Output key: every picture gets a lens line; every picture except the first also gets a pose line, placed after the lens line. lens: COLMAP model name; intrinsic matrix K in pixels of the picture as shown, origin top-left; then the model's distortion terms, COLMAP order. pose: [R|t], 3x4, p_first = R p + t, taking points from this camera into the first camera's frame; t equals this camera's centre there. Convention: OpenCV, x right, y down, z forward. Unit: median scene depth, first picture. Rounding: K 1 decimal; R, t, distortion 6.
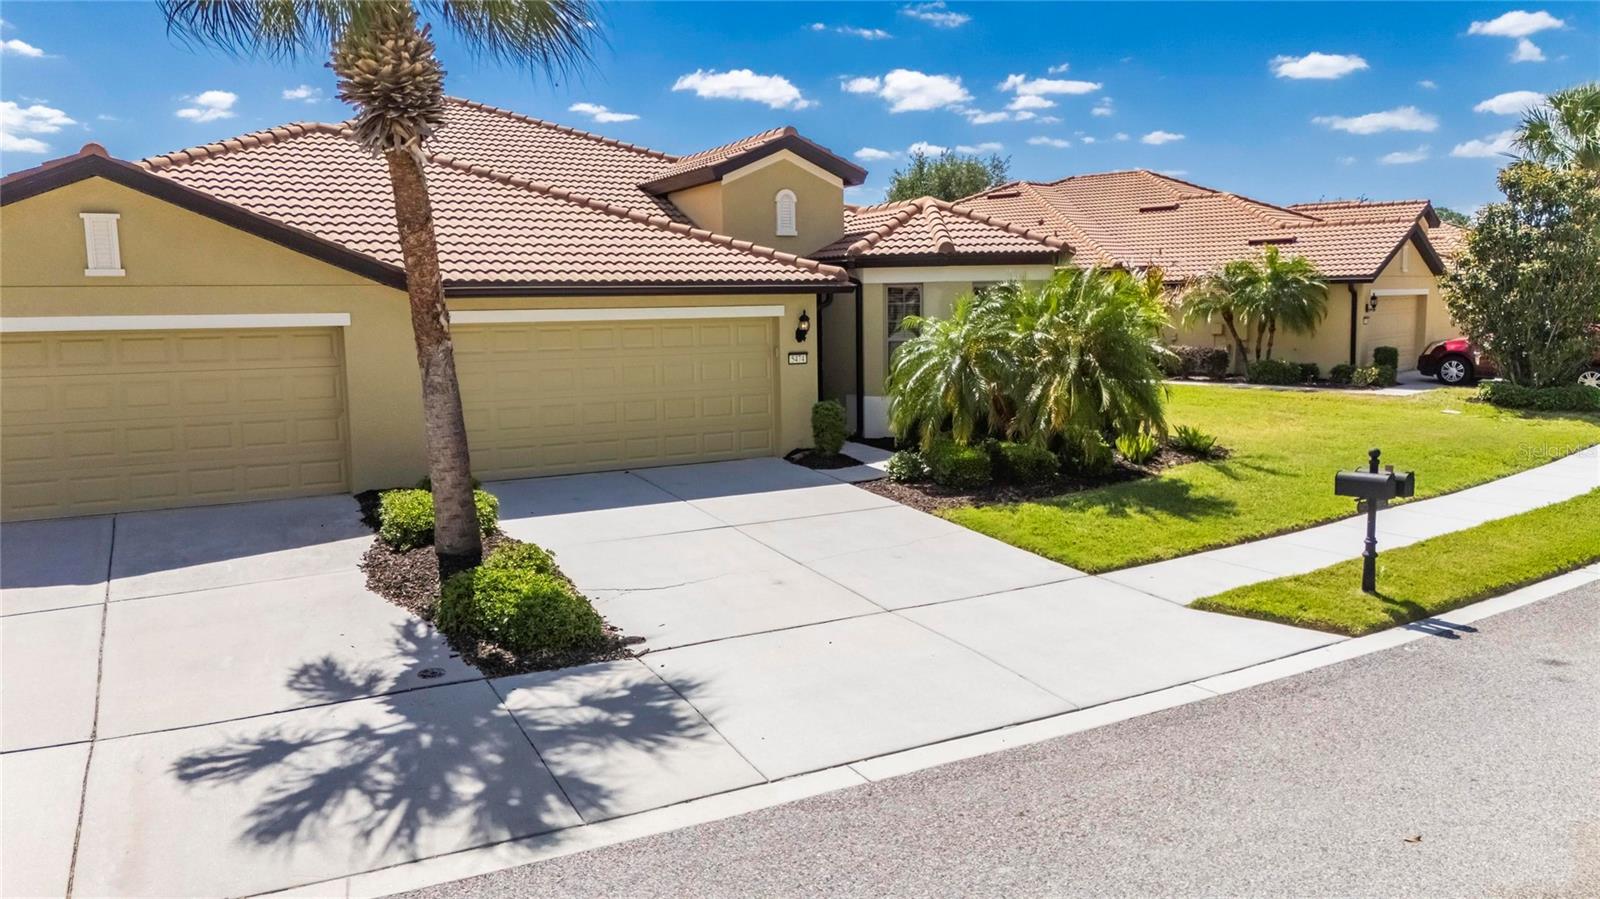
lens RADIAL K [[1174.3, 0, 813.4], [0, 1174.3, 452.9], [0, 0, 1]] dist [0.069023, -0.065689]
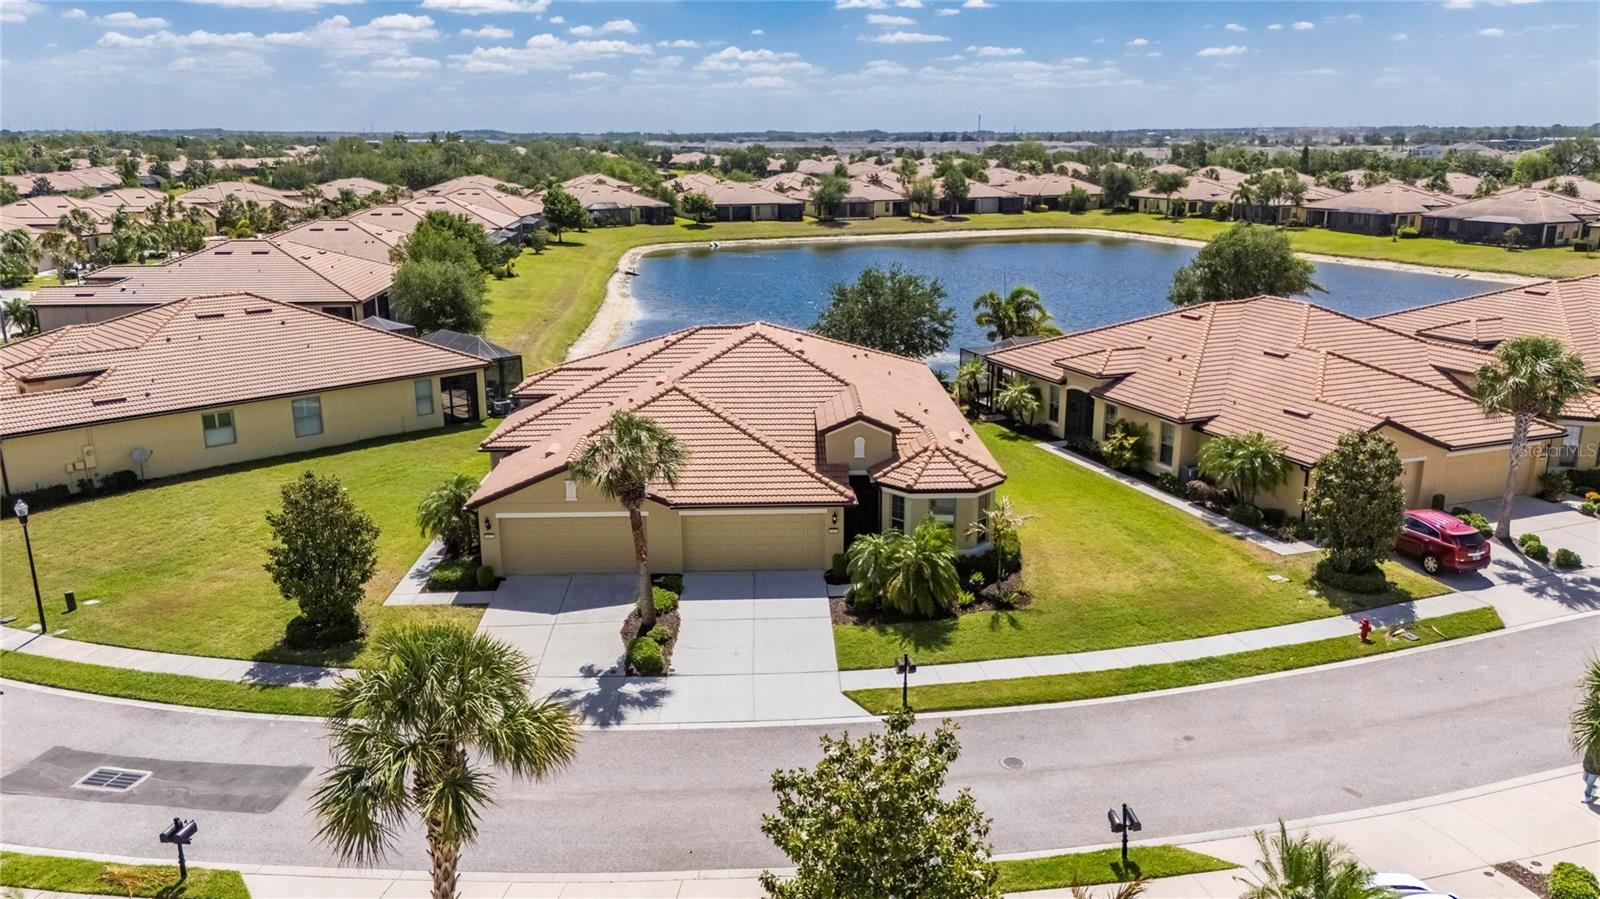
lens RADIAL K [[1176.1, 0, 811.5], [0, 1176.1, 458.5], [0, 0, 1]] dist [0.035487, -0.005957]
pose [[0.895031, 0.130806, -0.426391, 0.955315], [-0.069352, 0.985214, 0.156664, -0.608360], [0.440579, -0.110648, 0.890869, -1.082840]]
